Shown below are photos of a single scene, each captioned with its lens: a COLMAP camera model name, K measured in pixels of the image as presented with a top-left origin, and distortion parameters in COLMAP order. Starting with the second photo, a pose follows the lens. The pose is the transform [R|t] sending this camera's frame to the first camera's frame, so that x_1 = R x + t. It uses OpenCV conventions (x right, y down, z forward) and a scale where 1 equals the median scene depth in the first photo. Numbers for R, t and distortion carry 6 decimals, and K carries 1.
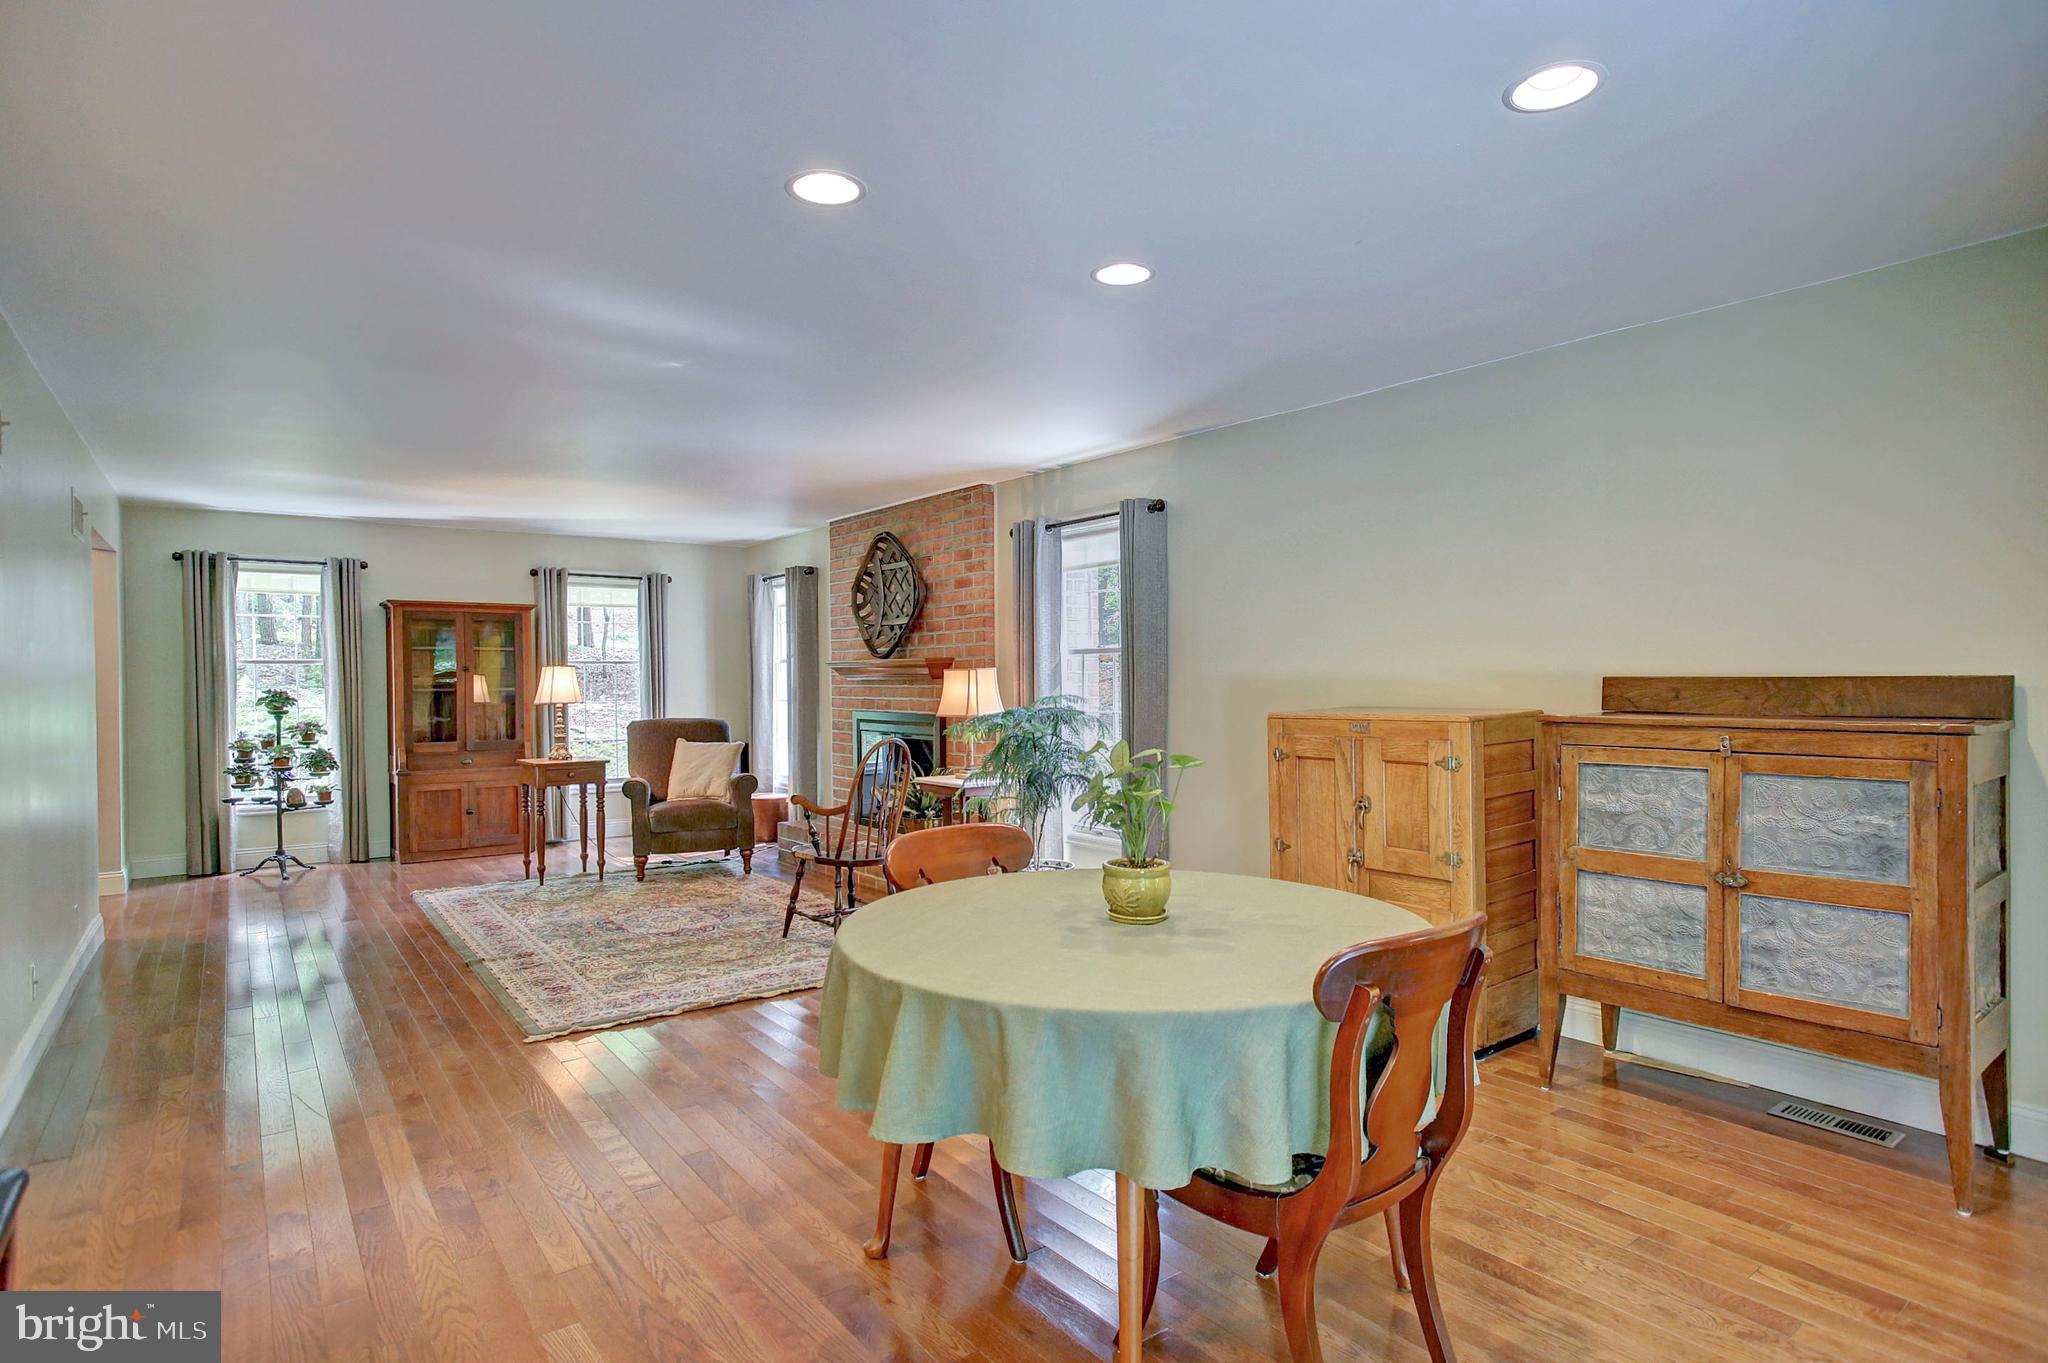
lens RADIAL K [[1057.8, 0, 1033.9], [0, 1057.8, 724.8], [0, 0, 1]] dist [-0.070217, 0.000059]
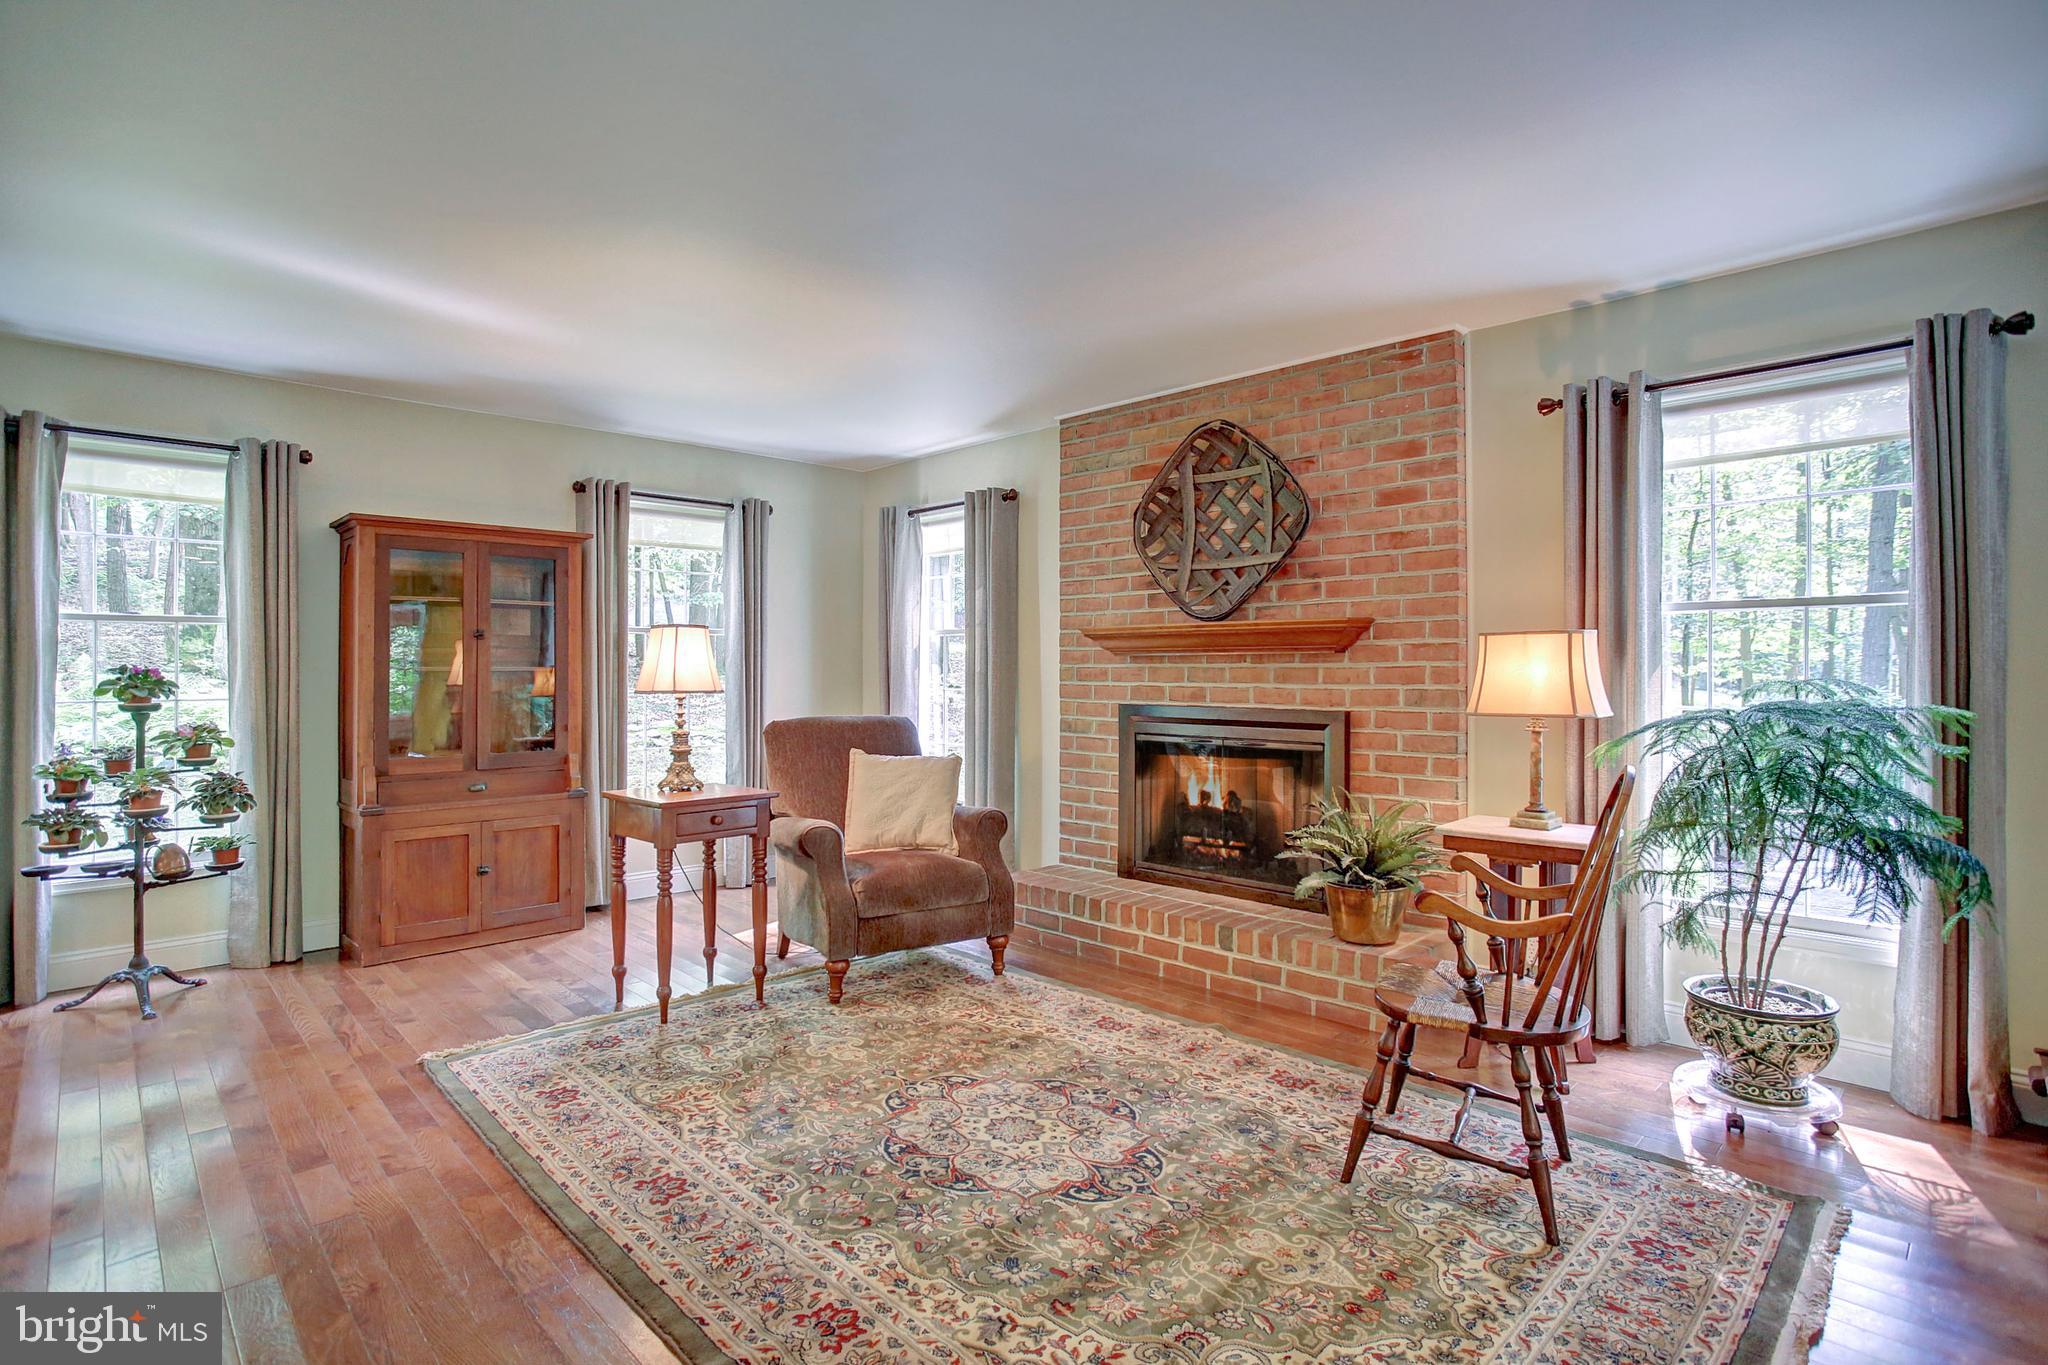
lens RADIAL K [[1014.0, 0, 1026.0], [0, 1014.0, 673.9], [0, 0, 1]] dist [-0.063575, 0.012870]
pose [[0.993241, 0.000876, 0.116071, -0.321470], [0.003347, 0.999340, -0.036184, -0.009718], [-0.116026, 0.036328, 0.992582, 0.414708]]
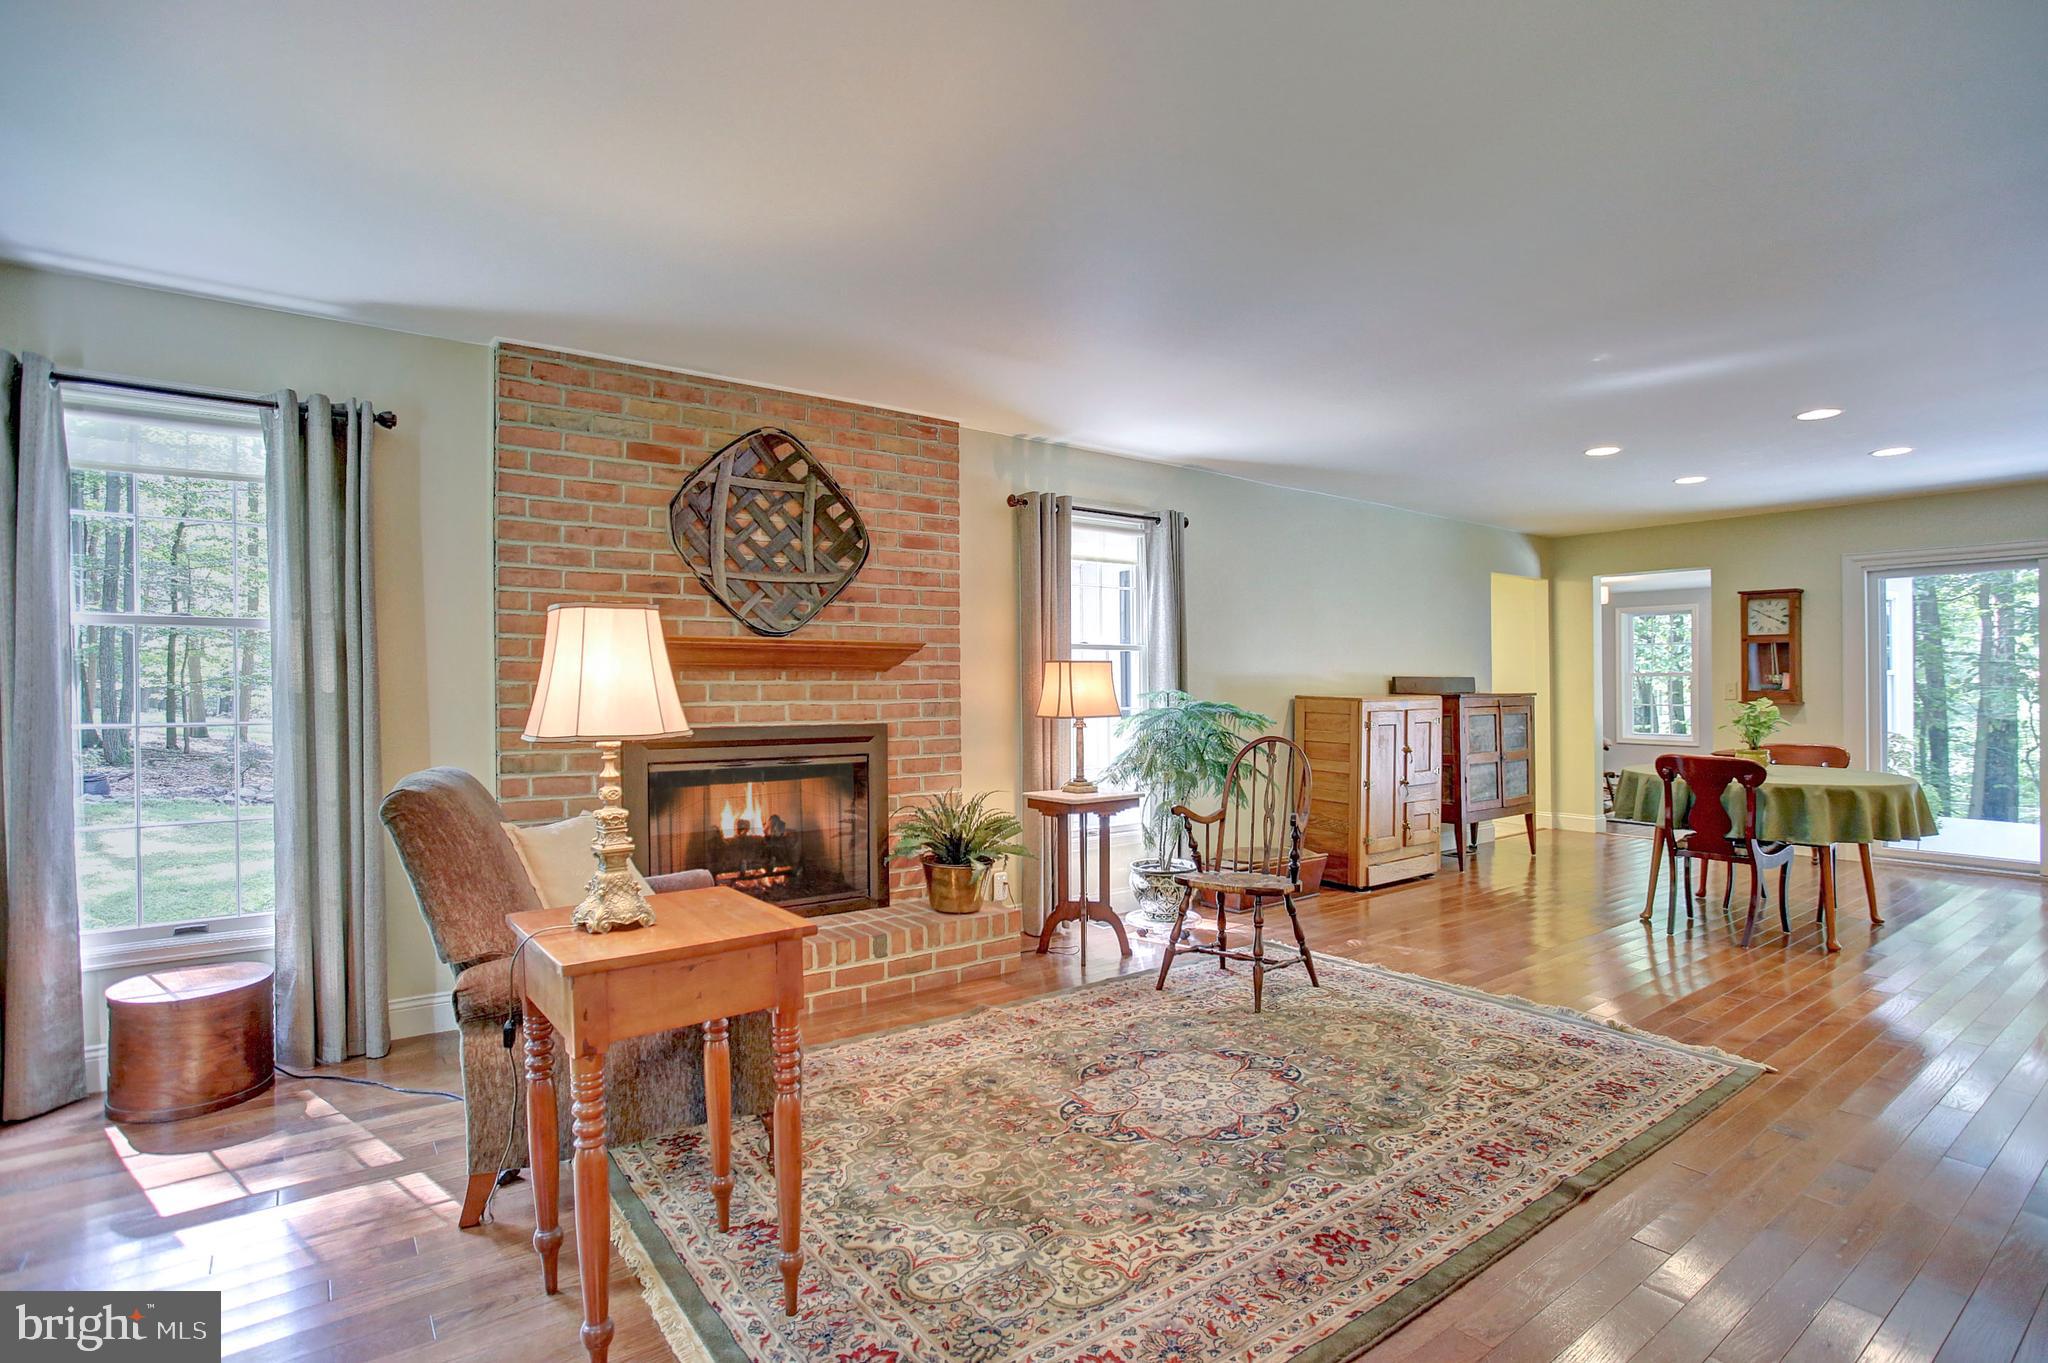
lens RADIAL K [[1014.0, 0, 1026.0], [0, 1014.0, 672.9], [0, 0, 1]] dist [-0.063575, 0.012870]
pose [[0.000730, 0.022740, 0.999741, -0.709389], [0.054634, 0.998247, -0.022746, -0.021058], [-0.998506, 0.054636, -0.000513, 0.855563]]
